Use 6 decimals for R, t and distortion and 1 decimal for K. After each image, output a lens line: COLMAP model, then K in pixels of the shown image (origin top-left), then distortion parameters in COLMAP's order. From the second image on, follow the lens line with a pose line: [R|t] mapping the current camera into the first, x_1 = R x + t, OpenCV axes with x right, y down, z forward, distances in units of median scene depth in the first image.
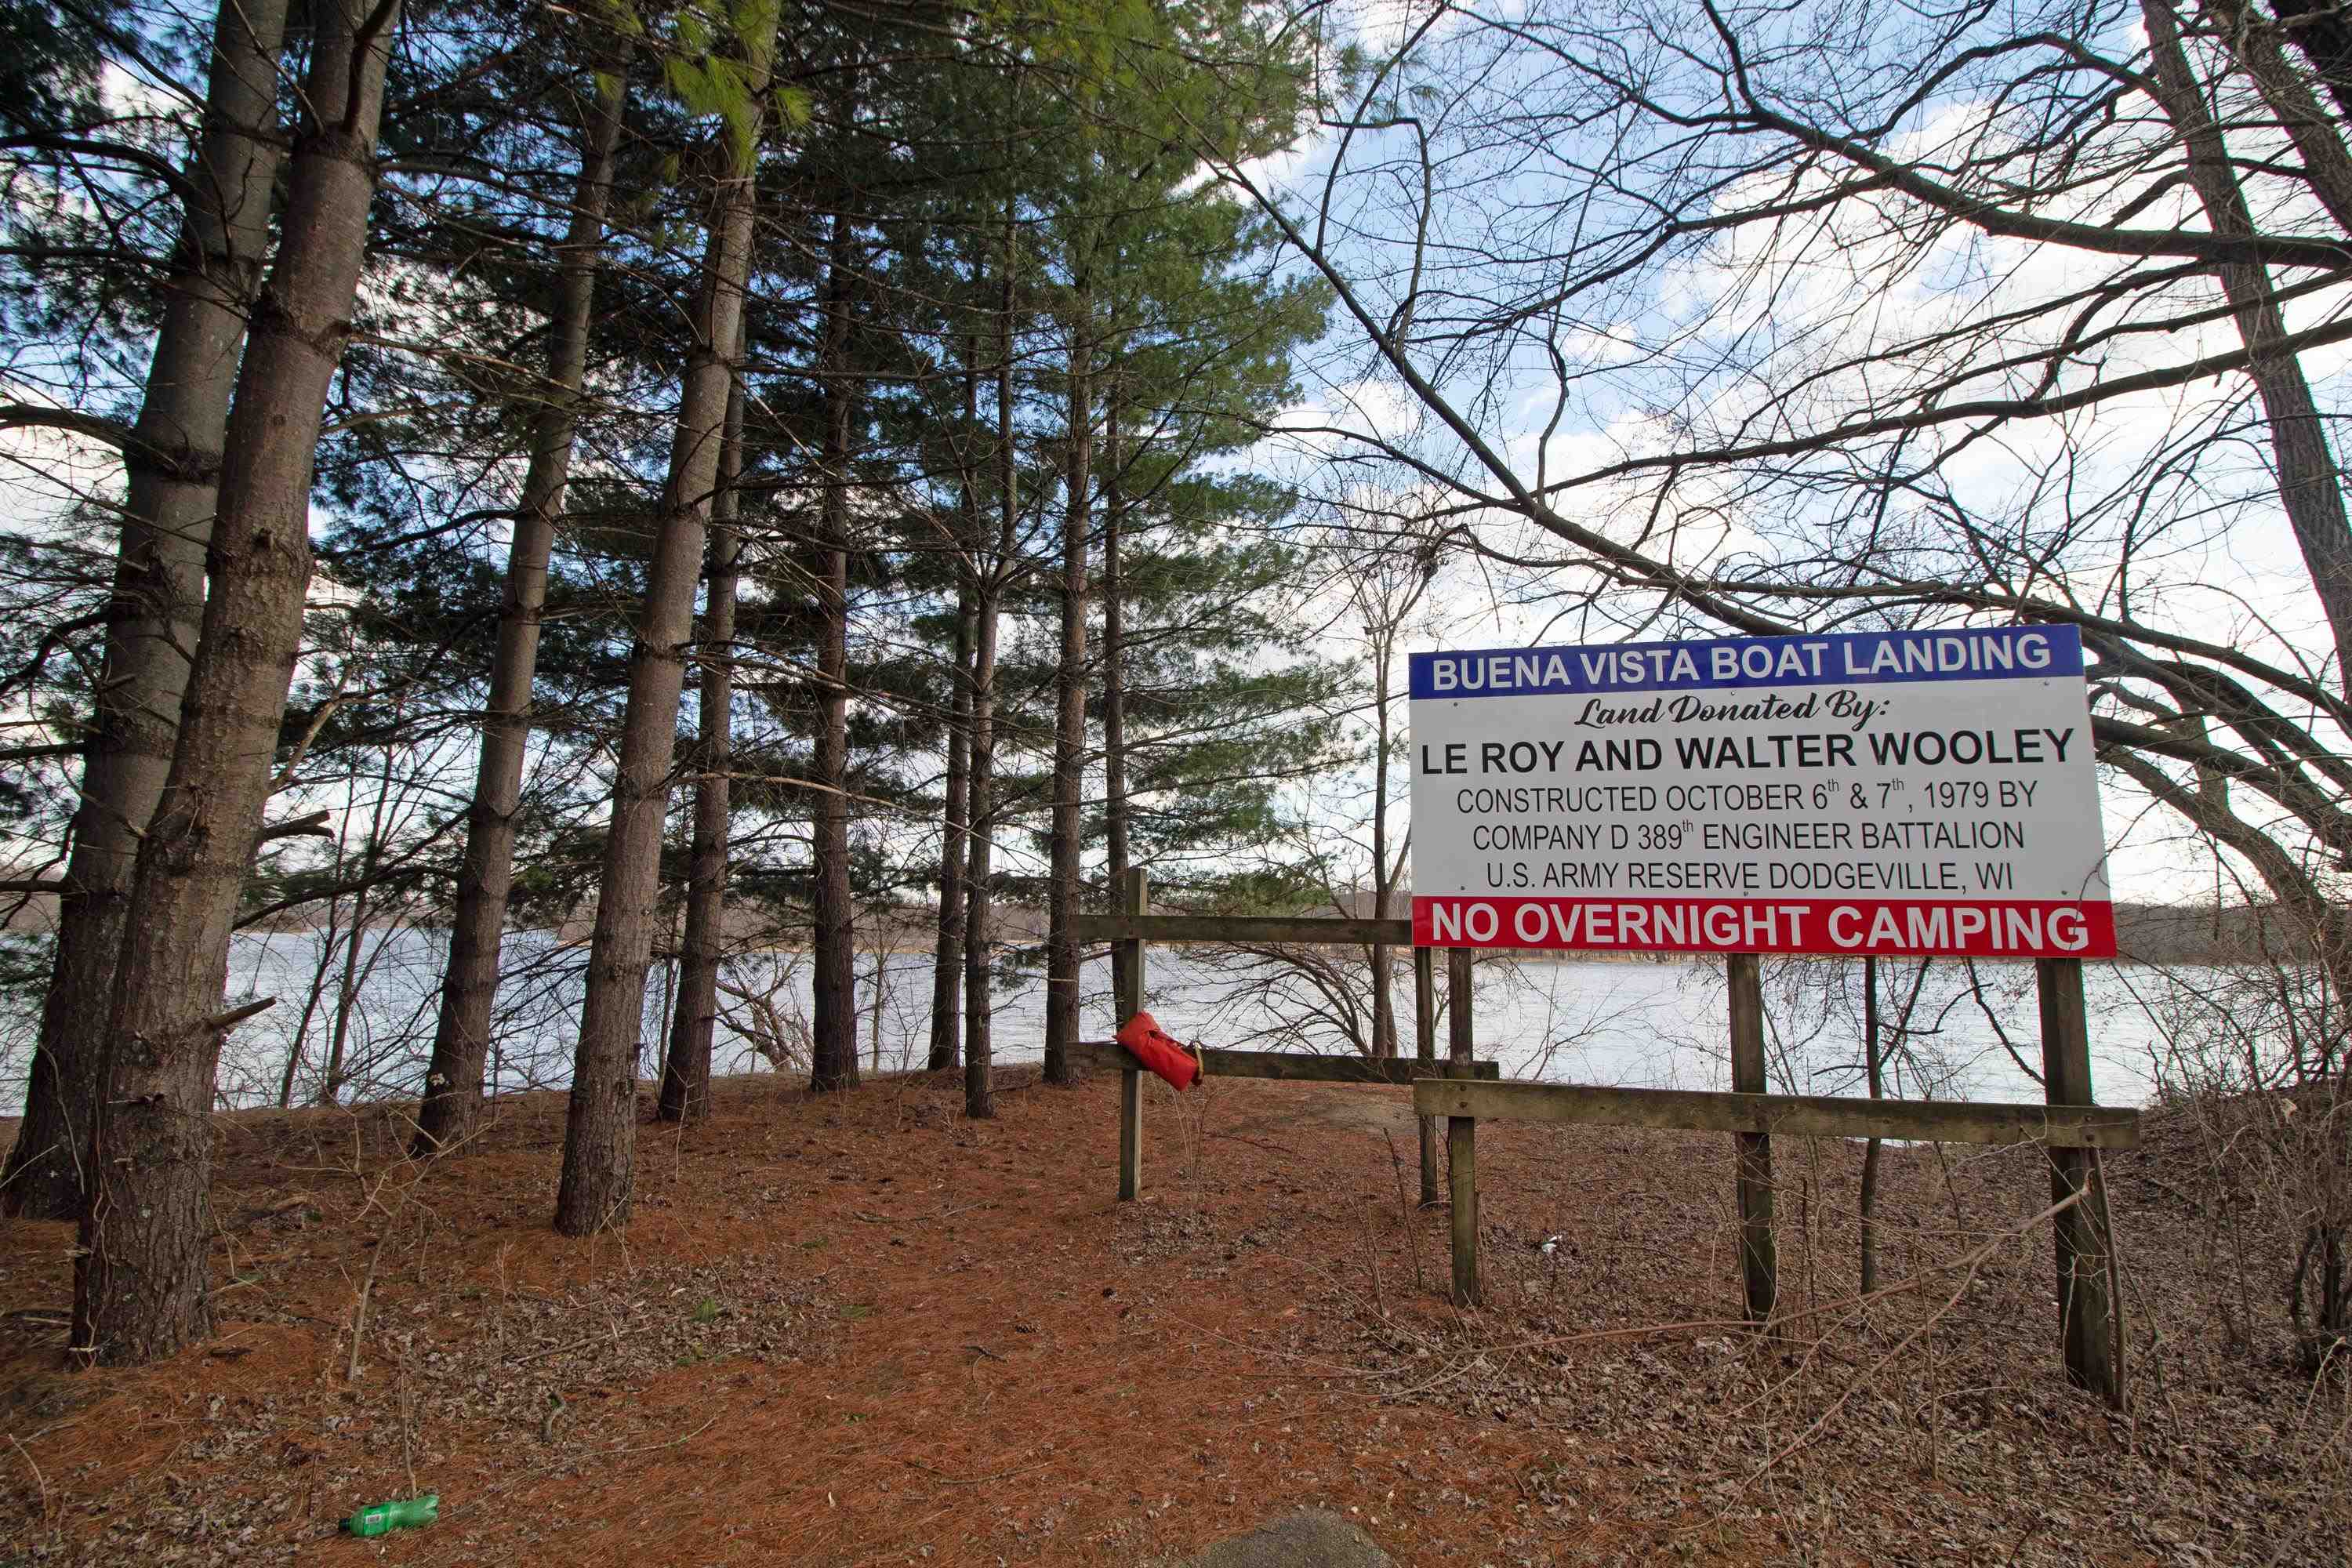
lens RADIAL K [[1057.6, 0, 1187.6], [0, 1057.6, 776.8], [0, 0, 1]] dist [-0.002015, -0.012350]
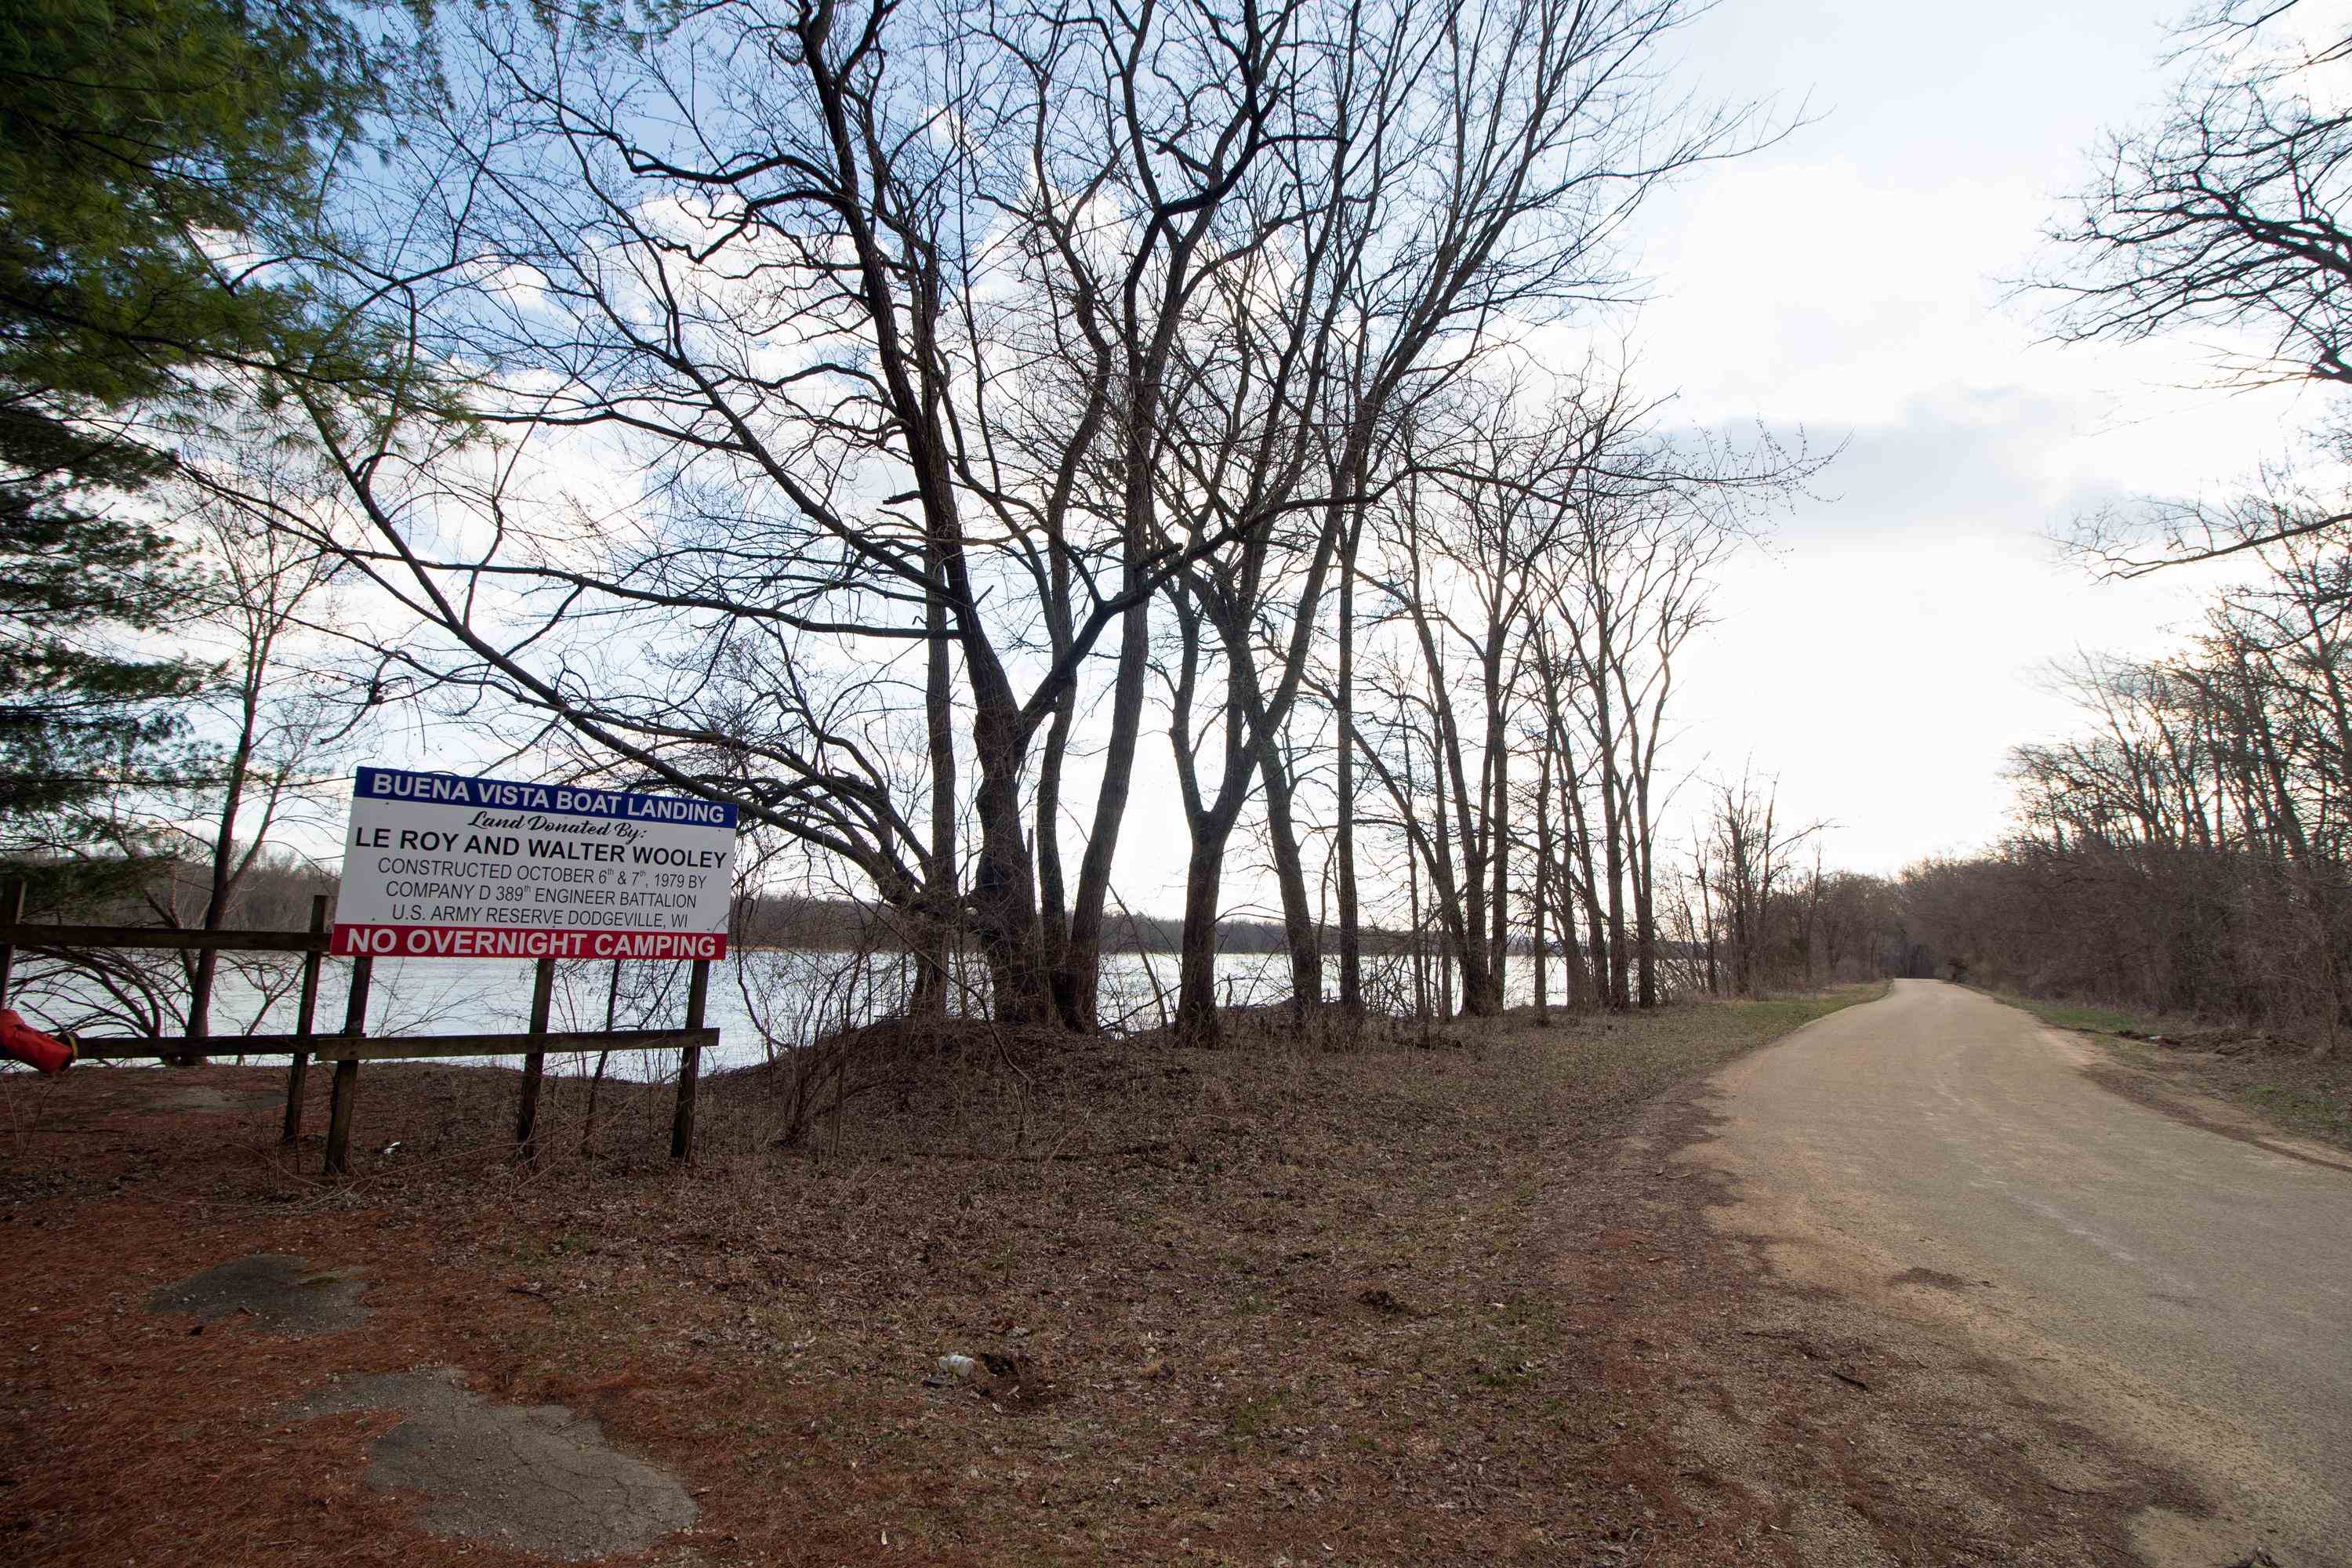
lens RADIAL K [[1057.6, 0, 1187.6], [0, 1057.6, 776.8], [0, 0, 1]] dist [-0.002015, -0.012350]
pose [[0.557019, 0.125907, 0.820900, -0.399572], [-0.138936, 0.988639, -0.057359, -0.193950], [-0.818796, -0.082103, 0.568184, -0.927389]]
